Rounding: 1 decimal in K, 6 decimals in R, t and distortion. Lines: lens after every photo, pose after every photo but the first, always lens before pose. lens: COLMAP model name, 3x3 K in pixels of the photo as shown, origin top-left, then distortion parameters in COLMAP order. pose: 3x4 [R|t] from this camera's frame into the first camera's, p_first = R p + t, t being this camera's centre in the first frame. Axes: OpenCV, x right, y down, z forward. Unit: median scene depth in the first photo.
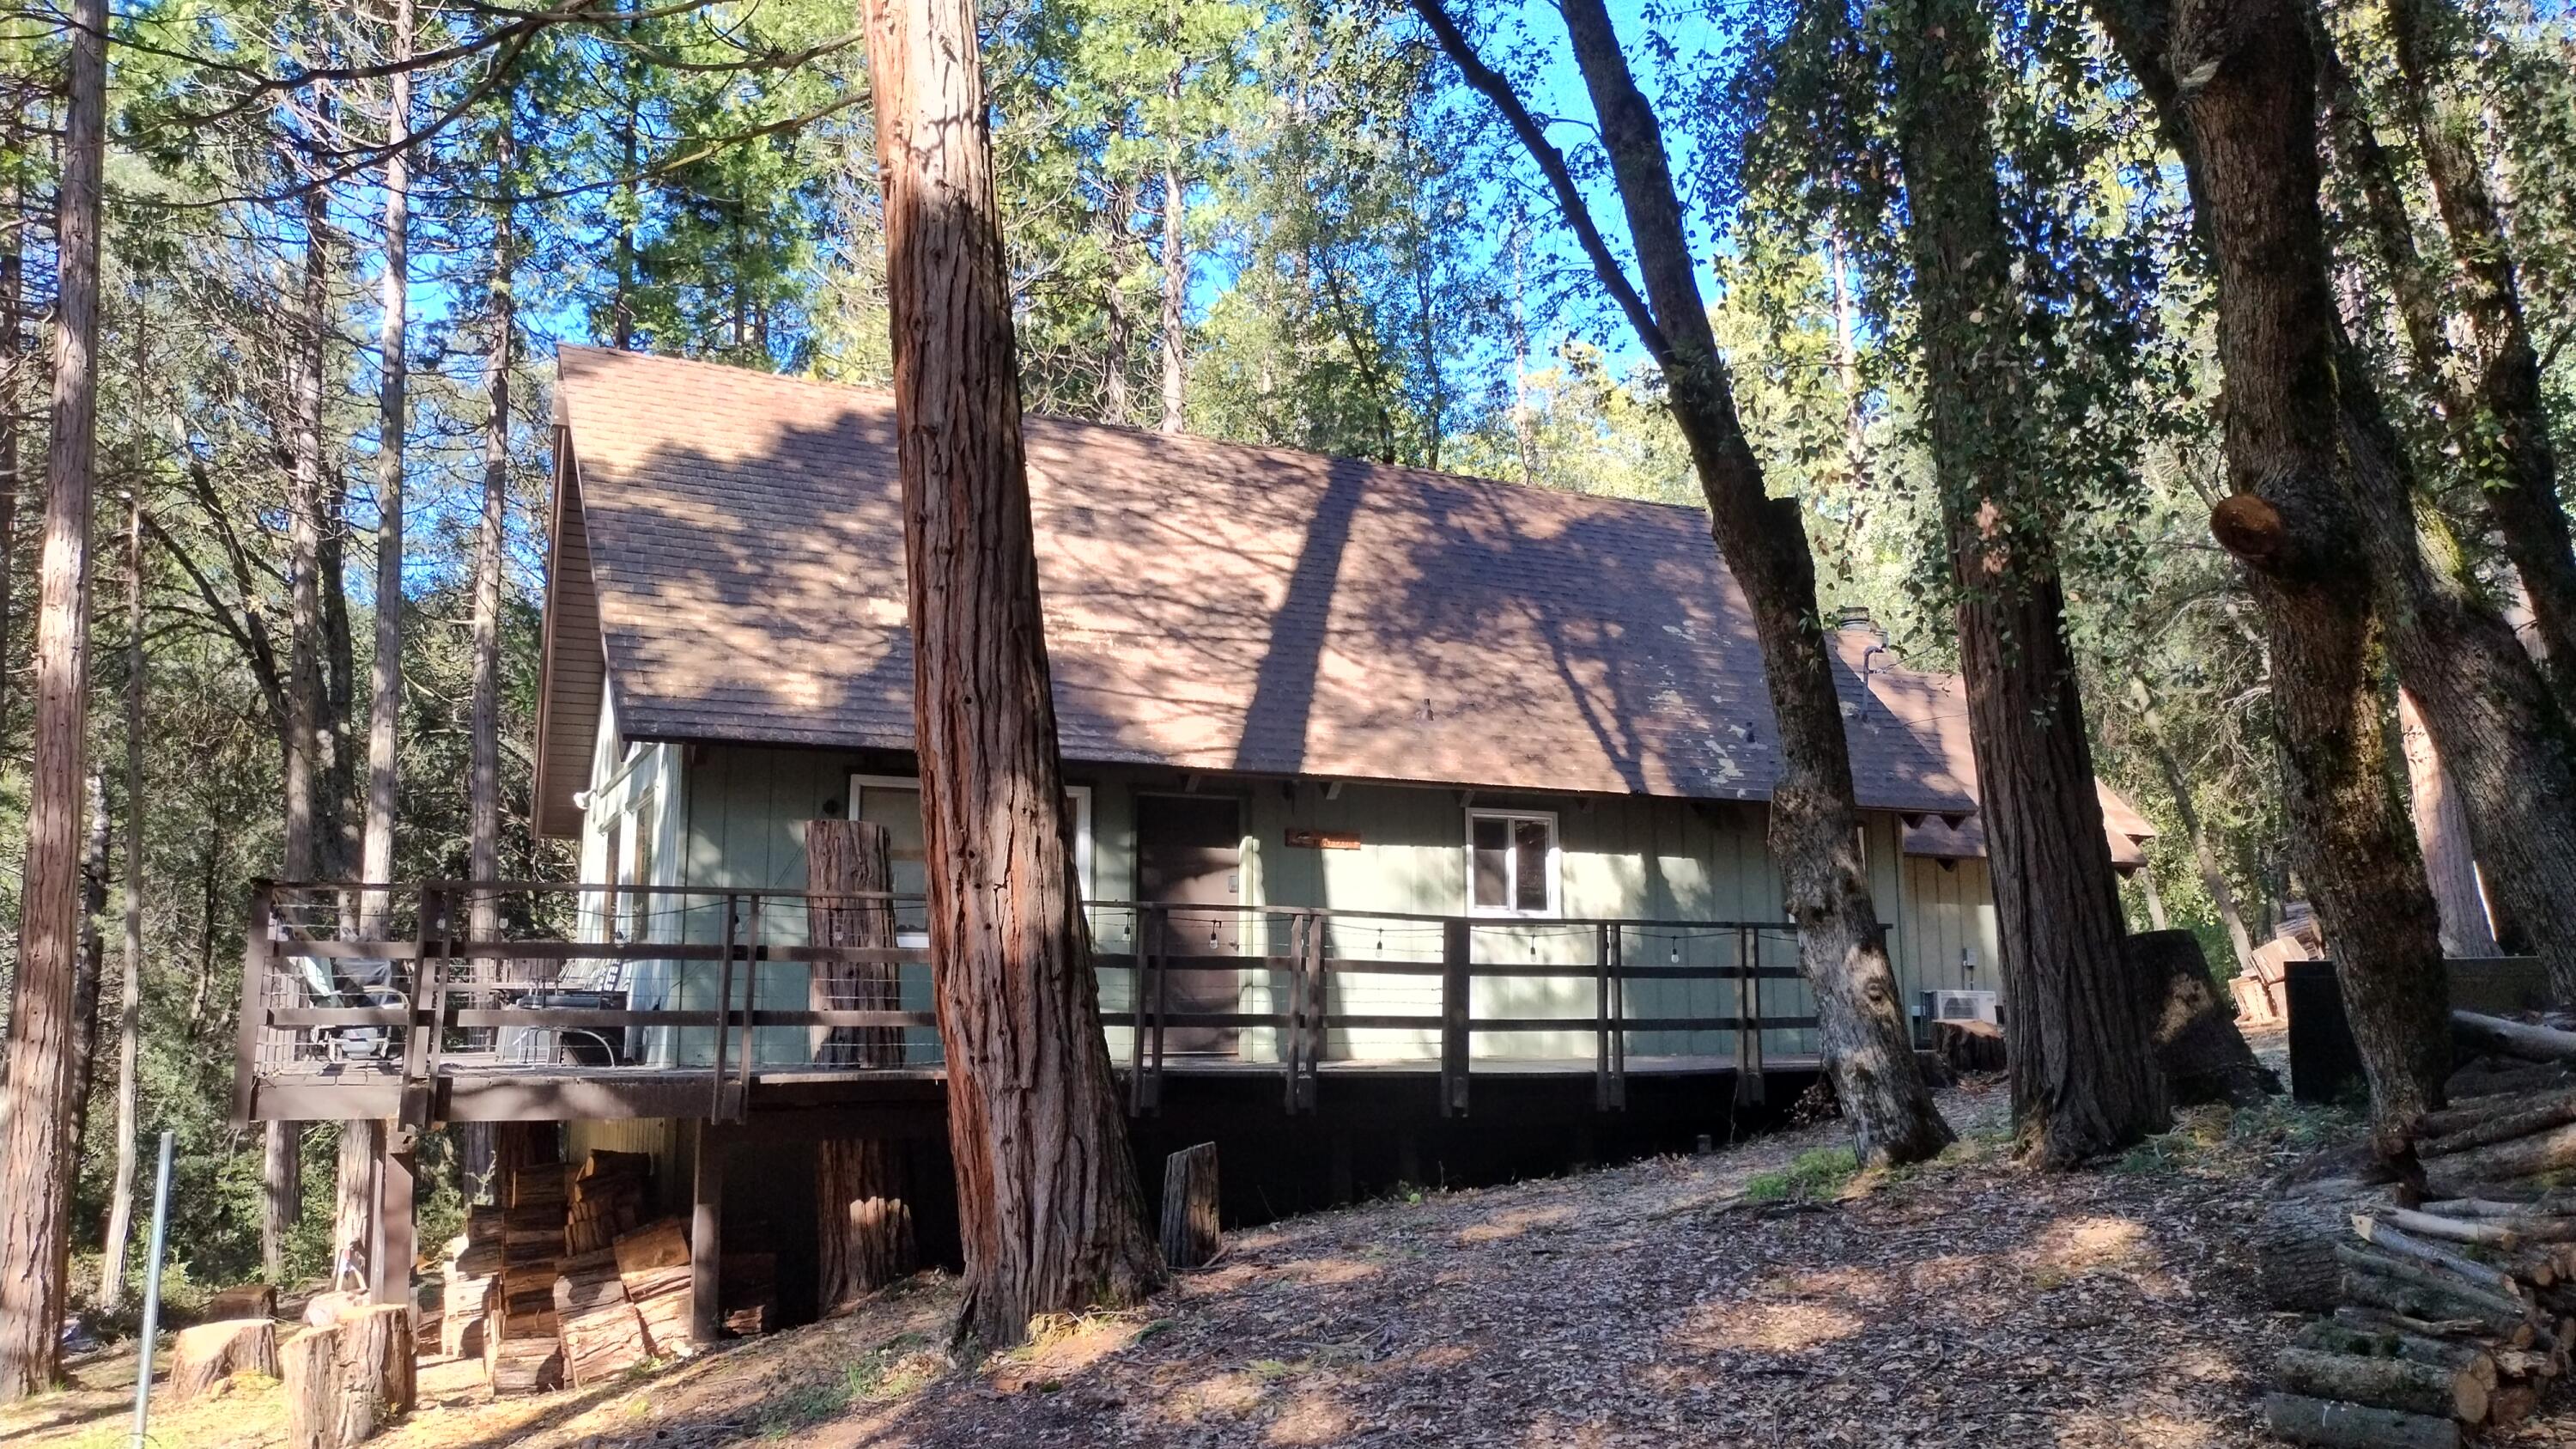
lens RADIAL K [[1824.9, 0, 1282.2], [0, 1824.9, 670.0], [0, 0, 1]] dist [0.006975, 0.000818]
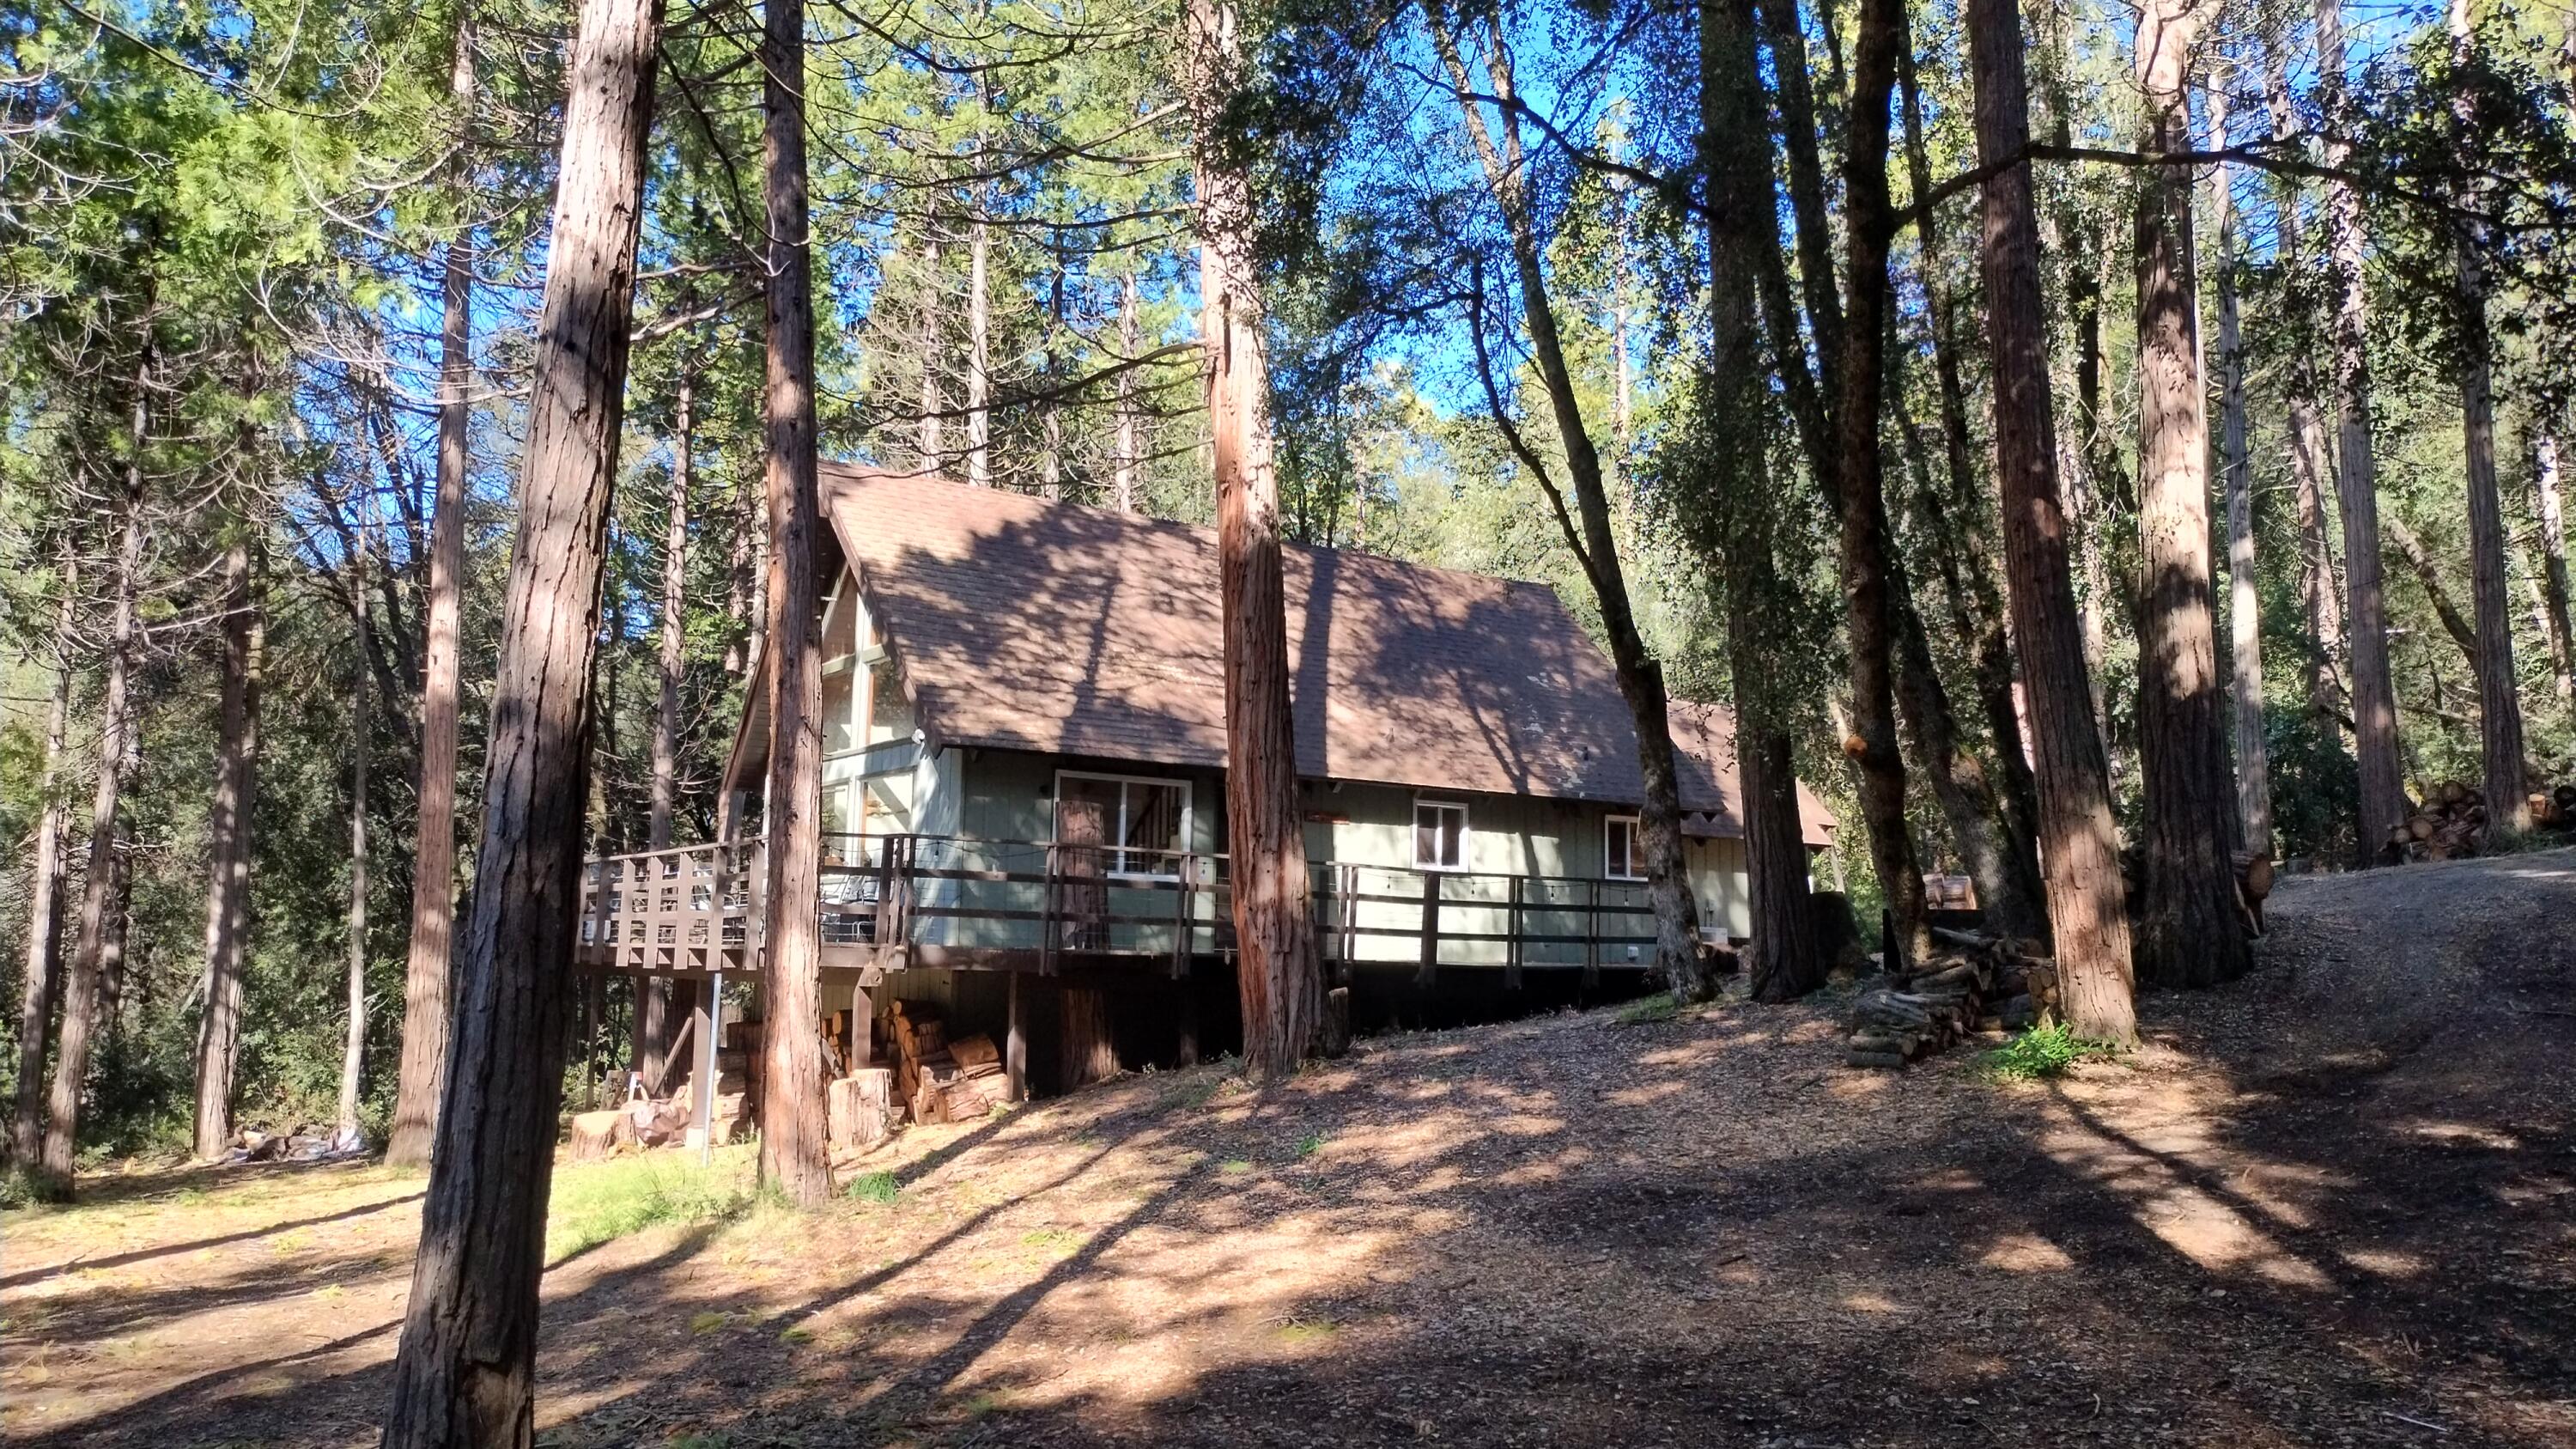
lens RADIAL K [[1919.7, 0, 1293.6], [0, 1919.7, 725.7], [0, 0, 1]] dist [0.071792, -0.089566]
pose [[0.986132, 0.028025, 0.163582, -0.320710], [-0.039199, 0.997083, 0.065485, -0.108820], [-0.161270, -0.070989, 0.984354, -0.701763]]
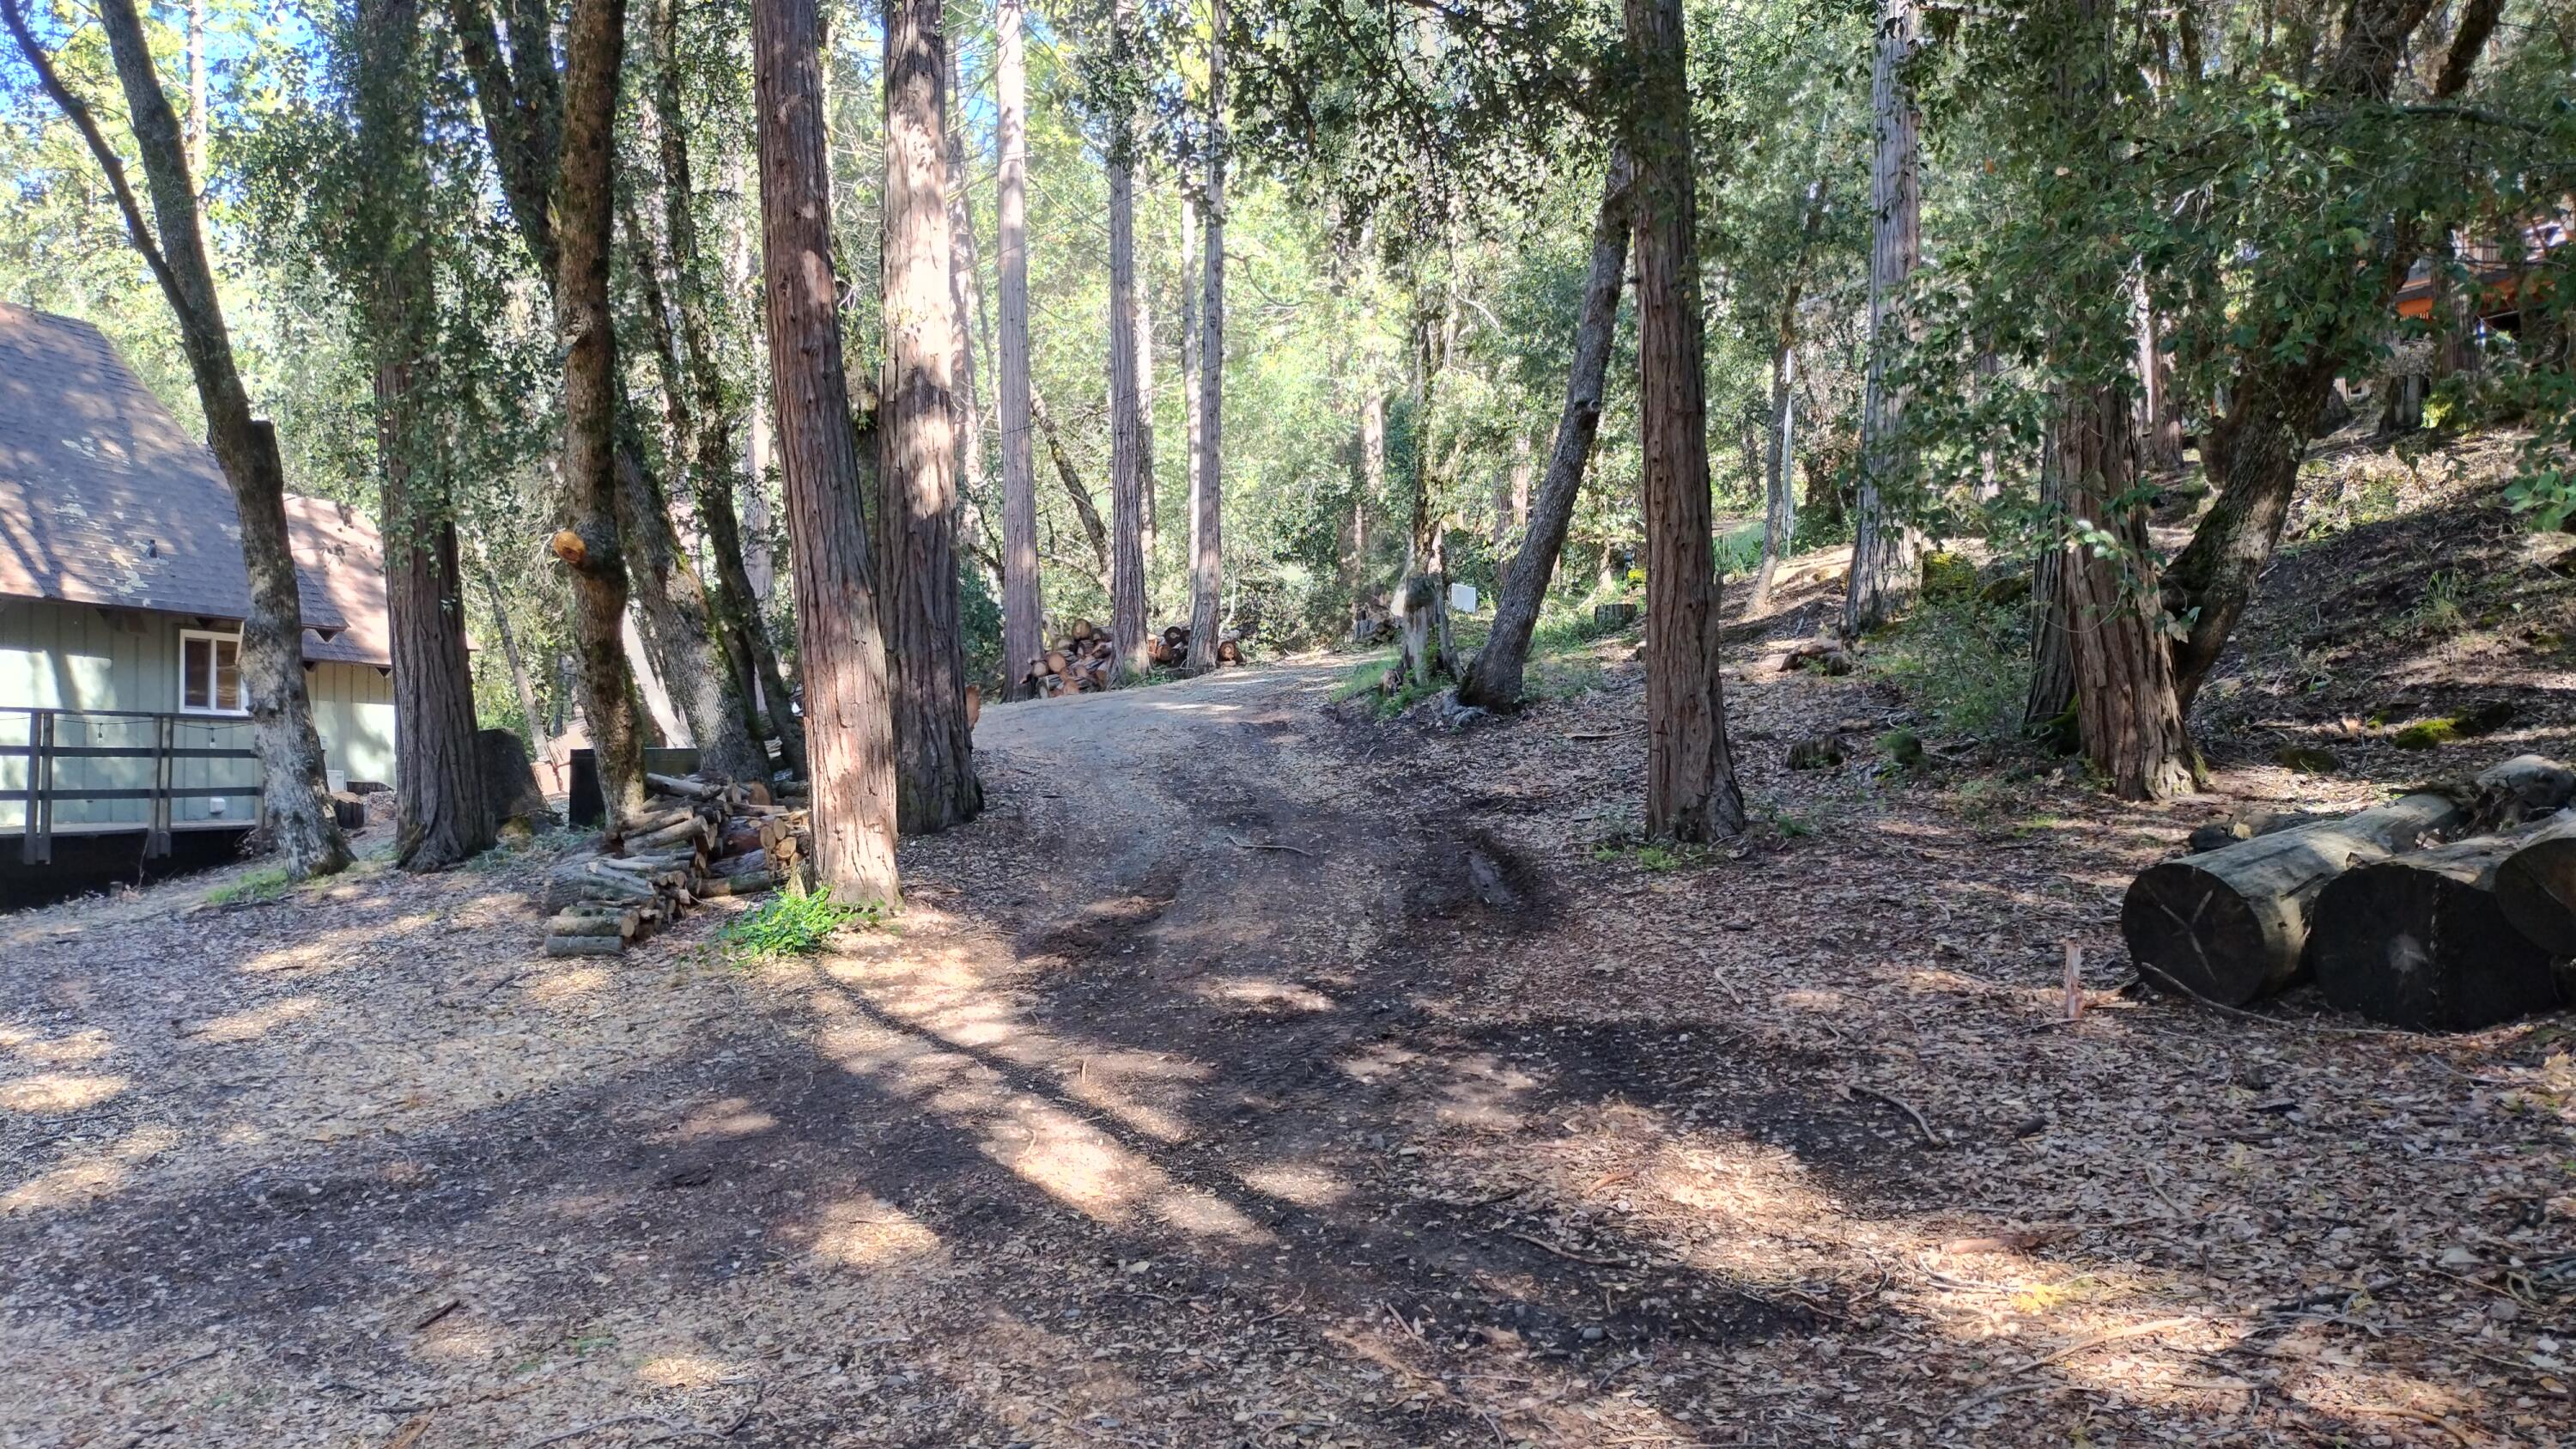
lens RADIAL K [[1919.7, 0, 1293.6], [0, 1919.7, 725.7], [0, 0, 1]] dist [0.071792, -0.089566]
pose [[0.657683, 0.008561, 0.753246, -0.251786], [-0.122115, 0.987921, 0.095394, -0.077653], [-0.743331, -0.154722, 0.650785, -0.459765]]
